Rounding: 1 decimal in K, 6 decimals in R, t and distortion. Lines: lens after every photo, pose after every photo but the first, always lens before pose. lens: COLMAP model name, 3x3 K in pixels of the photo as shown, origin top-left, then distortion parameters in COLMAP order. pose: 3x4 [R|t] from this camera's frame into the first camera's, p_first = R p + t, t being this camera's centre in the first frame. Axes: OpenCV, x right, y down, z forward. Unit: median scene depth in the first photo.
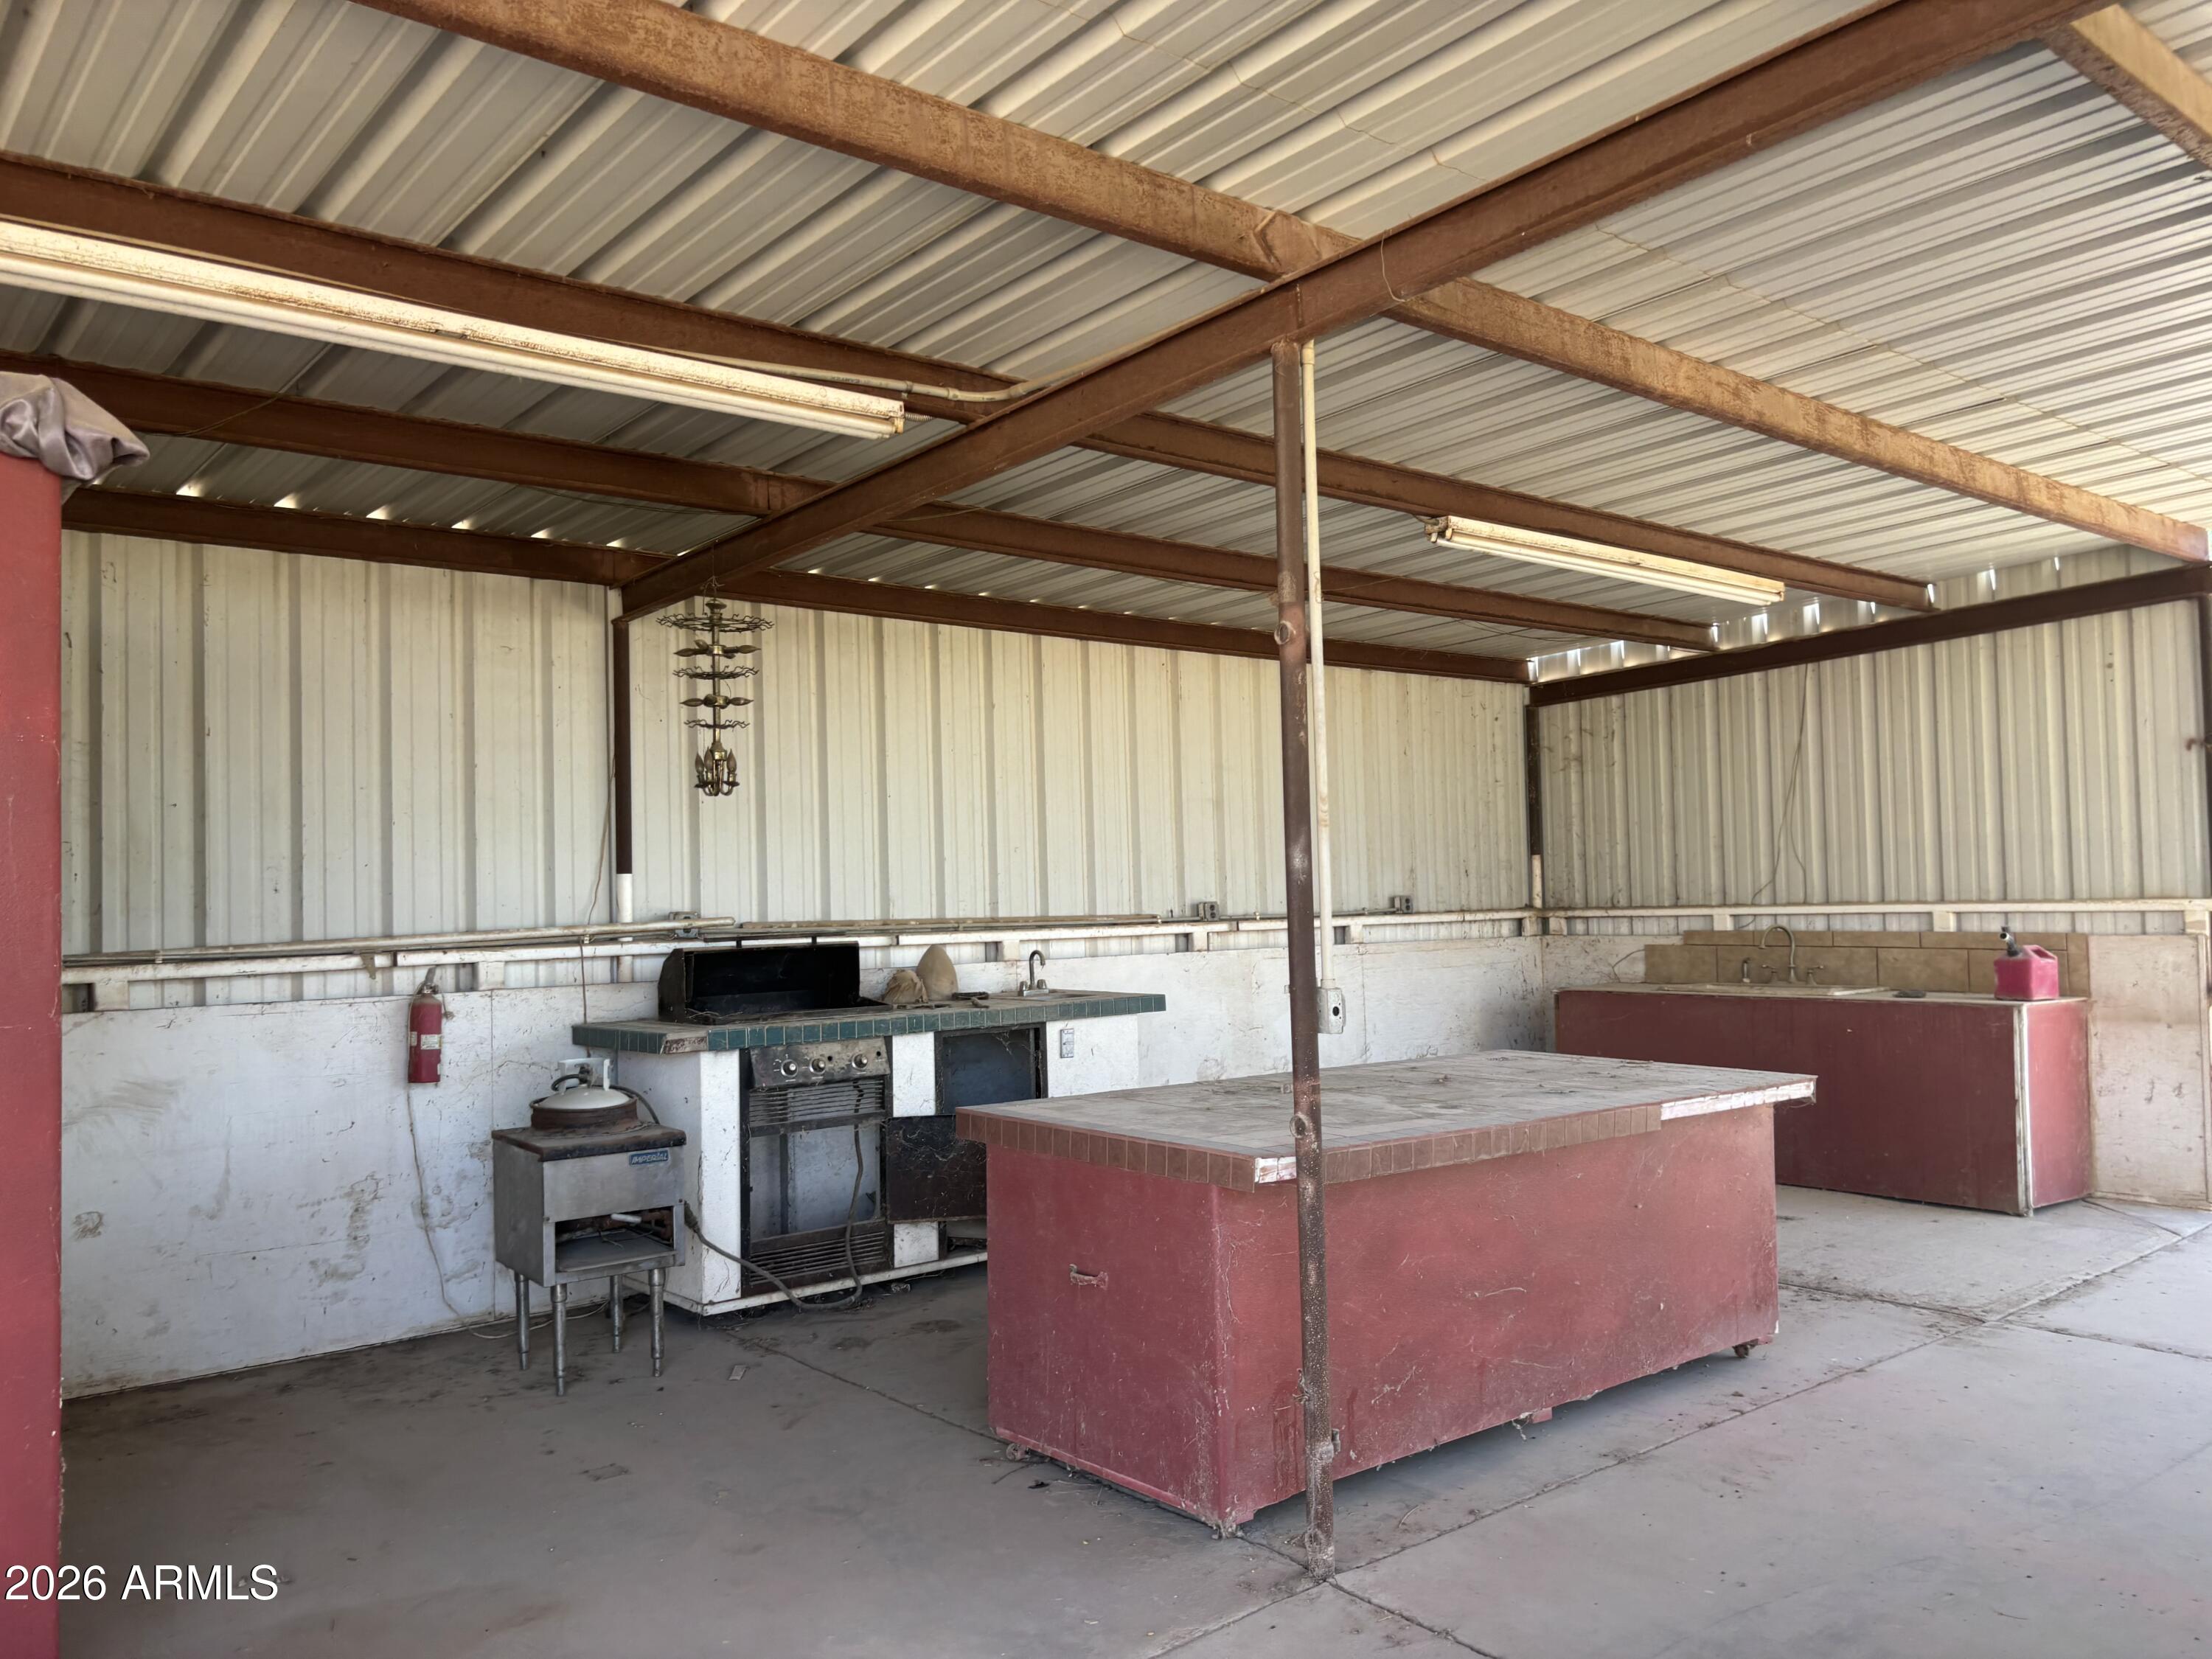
lens RADIAL K [[1698.7, 0, 1130.5], [0, 1698.7, 845.5], [0, 0, 1]] dist [0.167820, -0.487895]
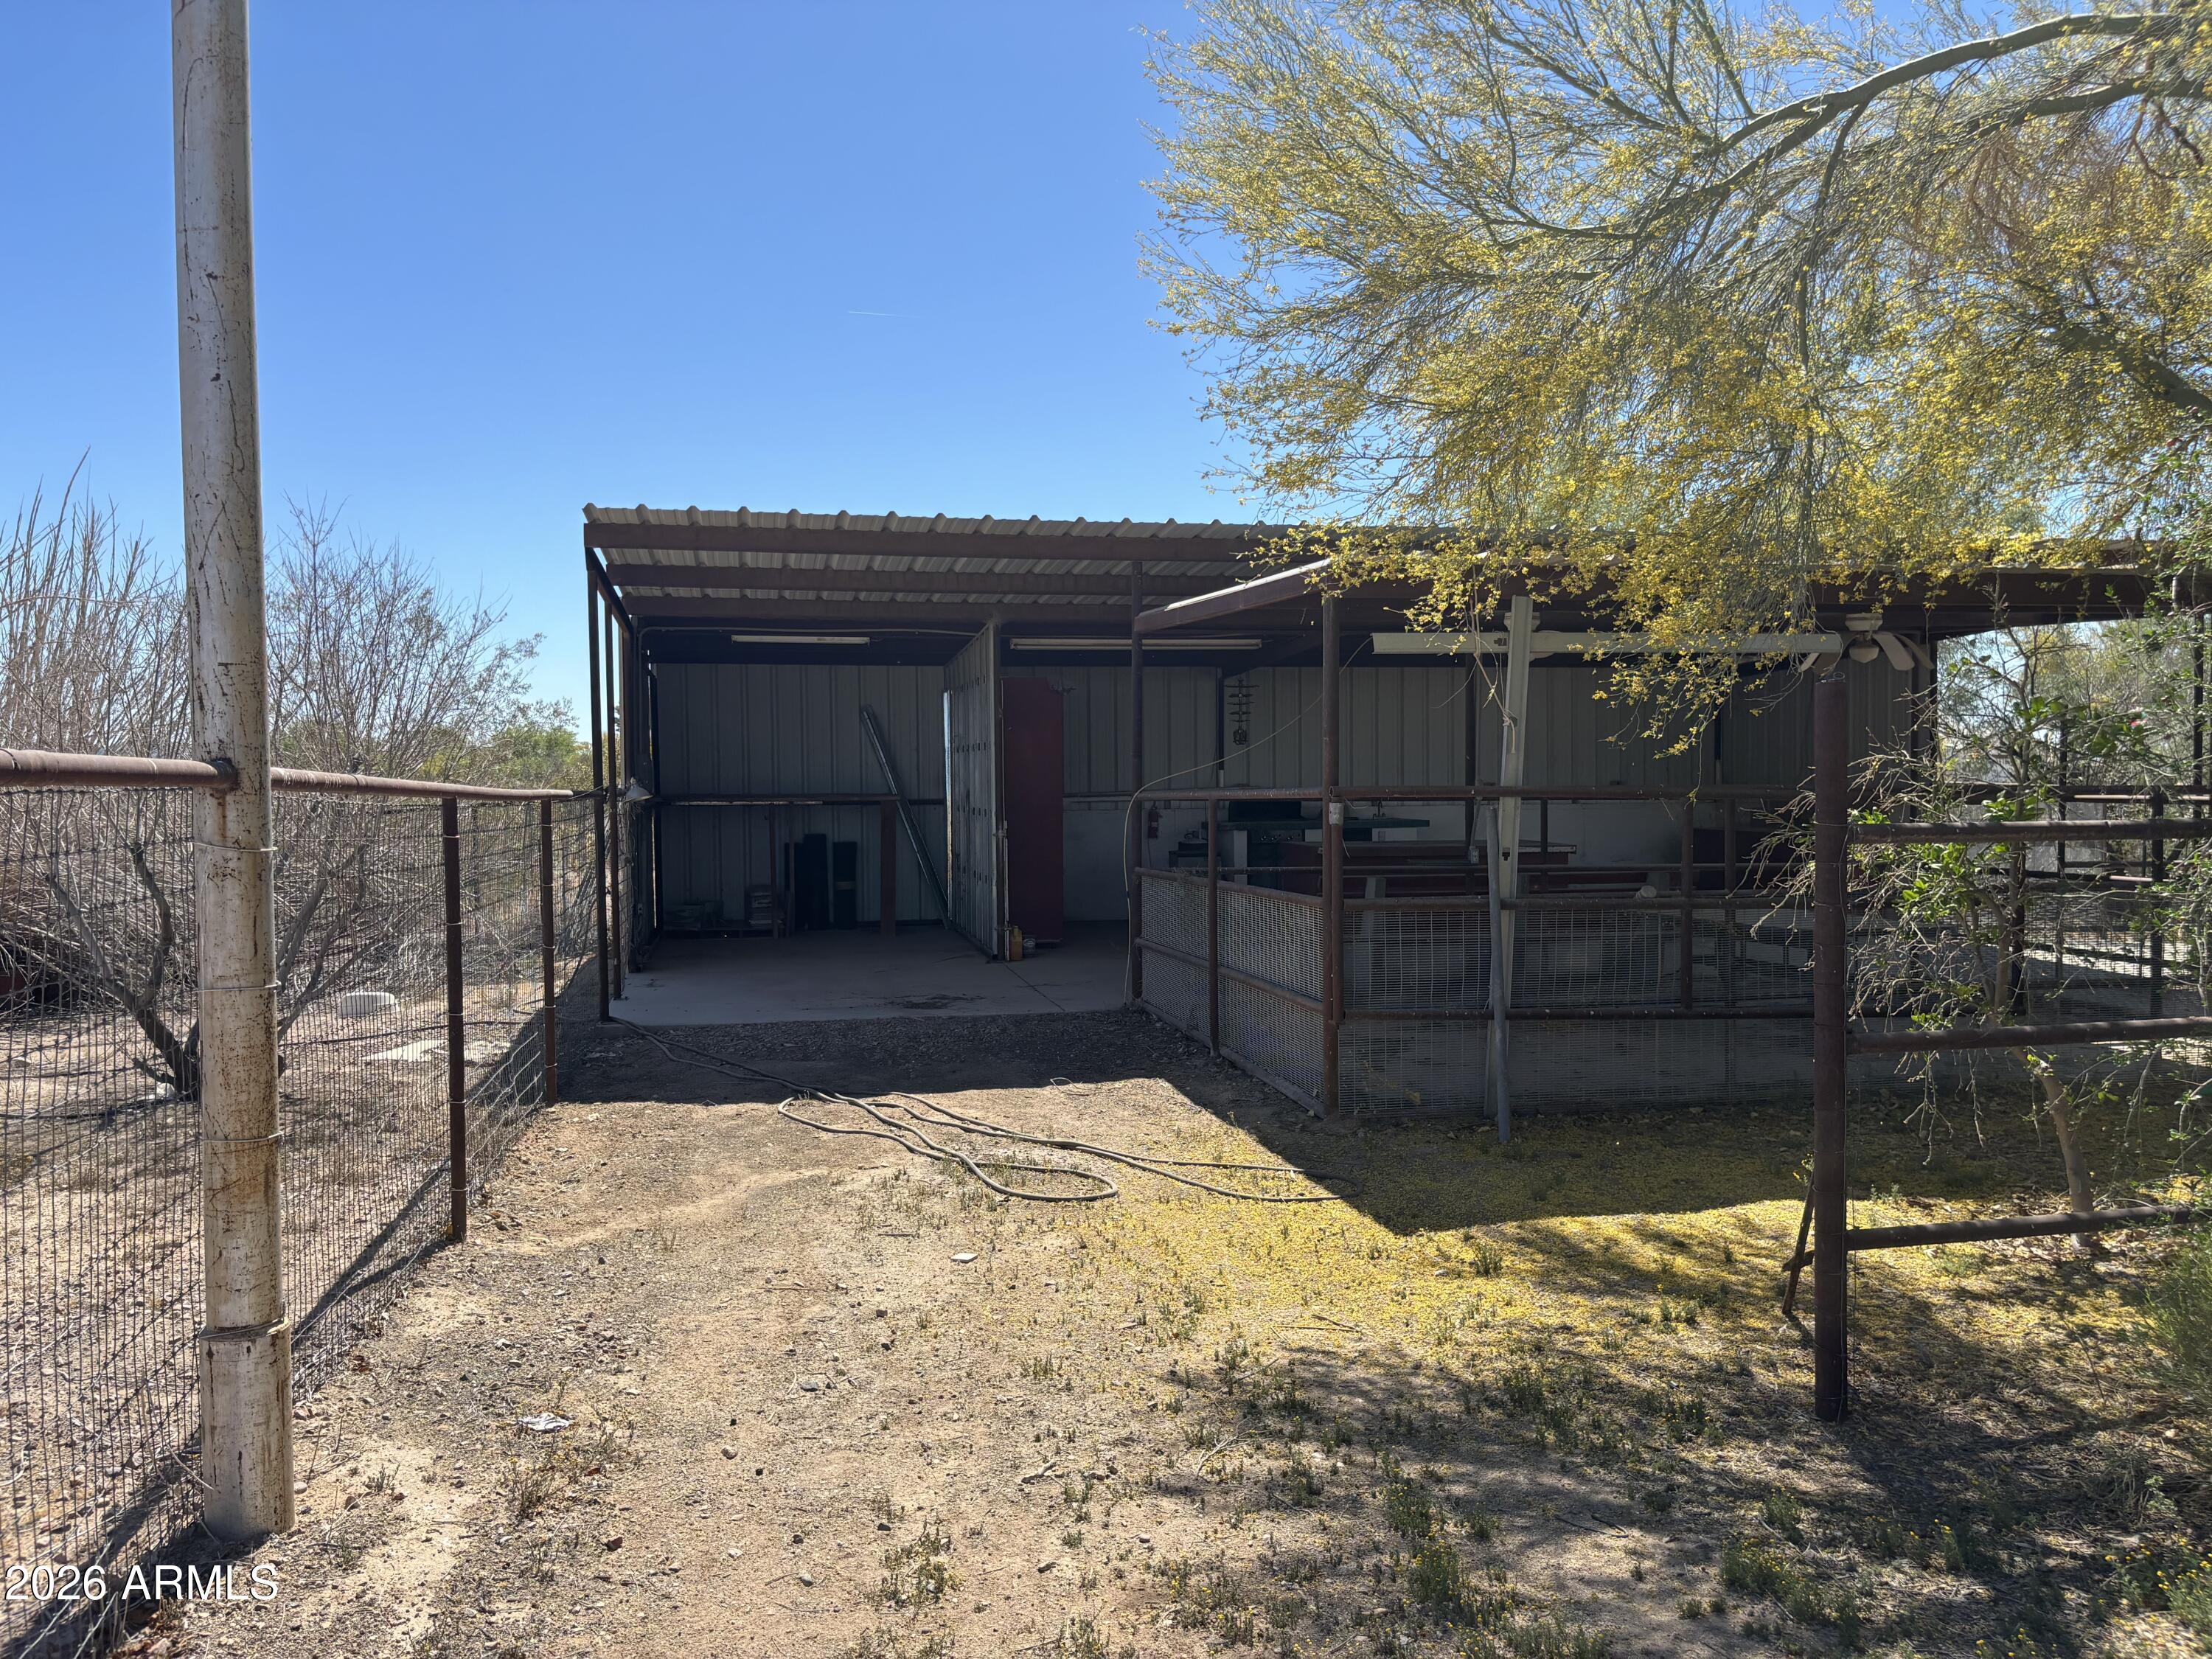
lens RADIAL K [[1660.2, 0, 1106.0], [0, 1660.2, 829.5], [0, 0, 1]] dist [0.071838, -0.153811]
pose [[0.879018, 0.027273, -0.476007, 0.894026], [0.004639, 0.997826, 0.065737, -0.070715], [0.476765, -0.059992, 0.876981, -1.580524]]
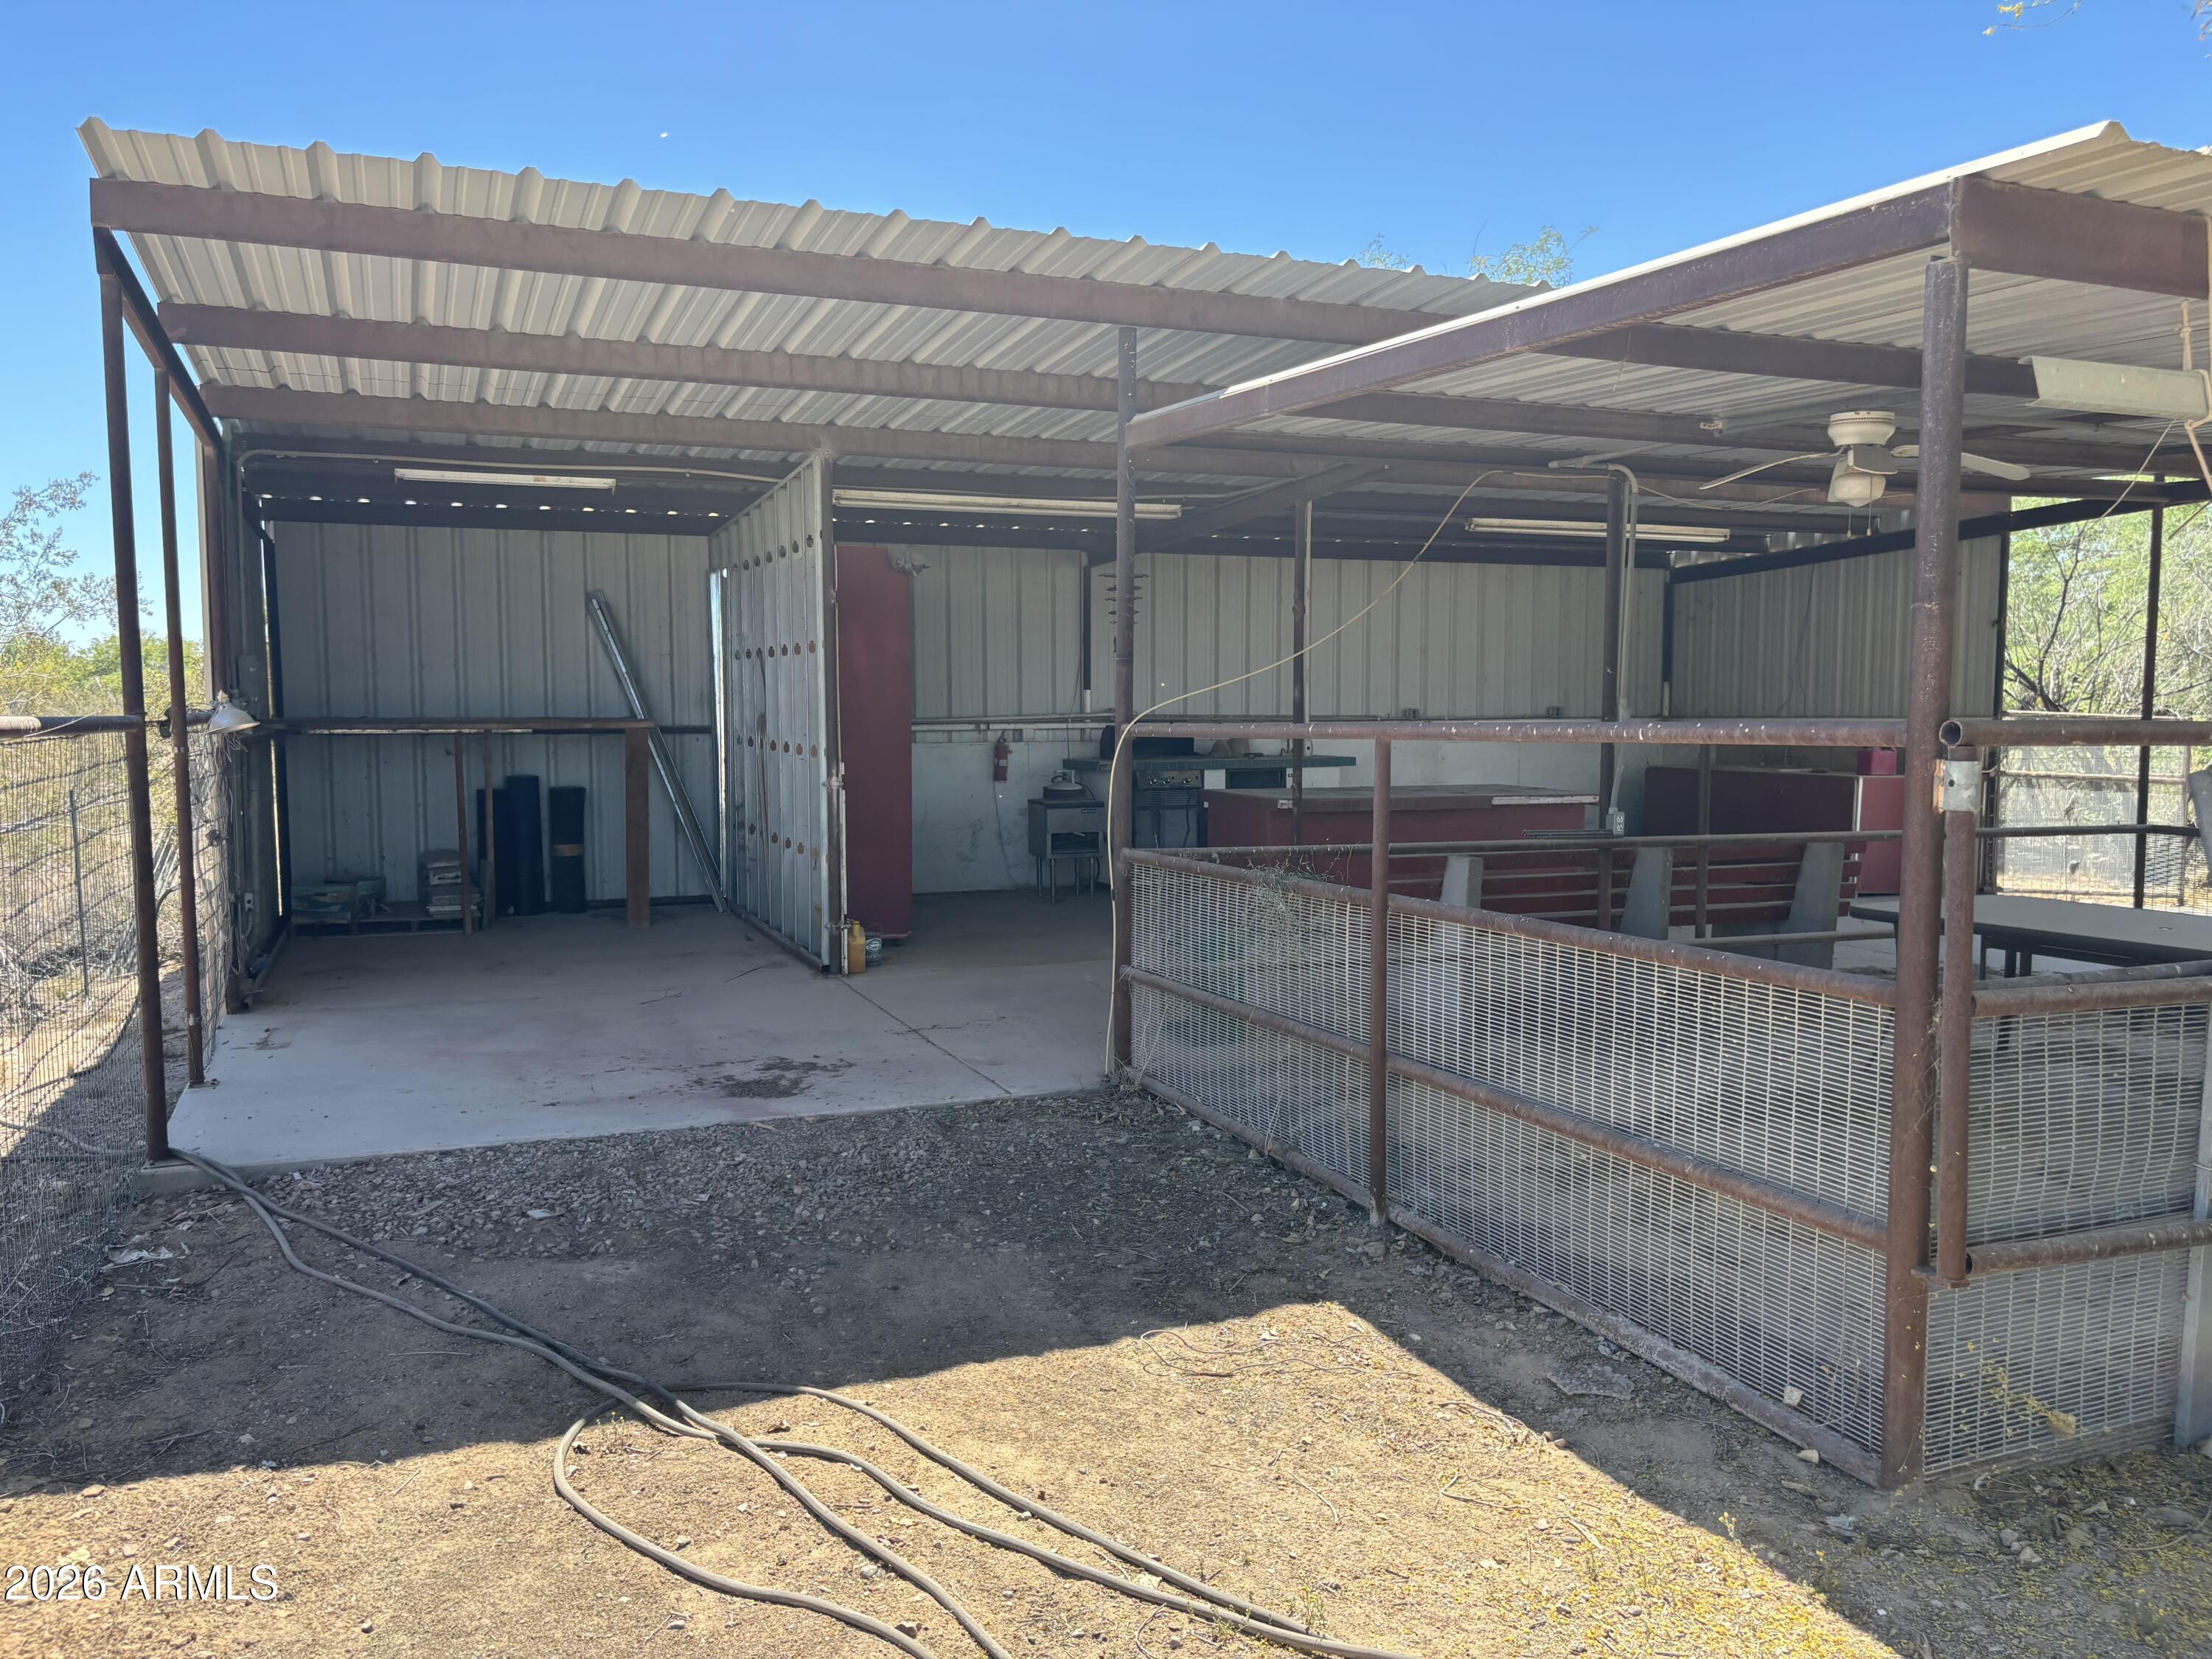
lens RADIAL K [[1660.2, 0, 1106.0], [0, 1660.2, 829.5], [0, 0, 1]] dist [0.071838, -0.153811]
pose [[0.951851, 0.043794, -0.303418, 0.380069], [-0.009851, 0.993602, 0.112510, -0.045371], [0.306404, -0.104103, 0.946192, -1.009545]]
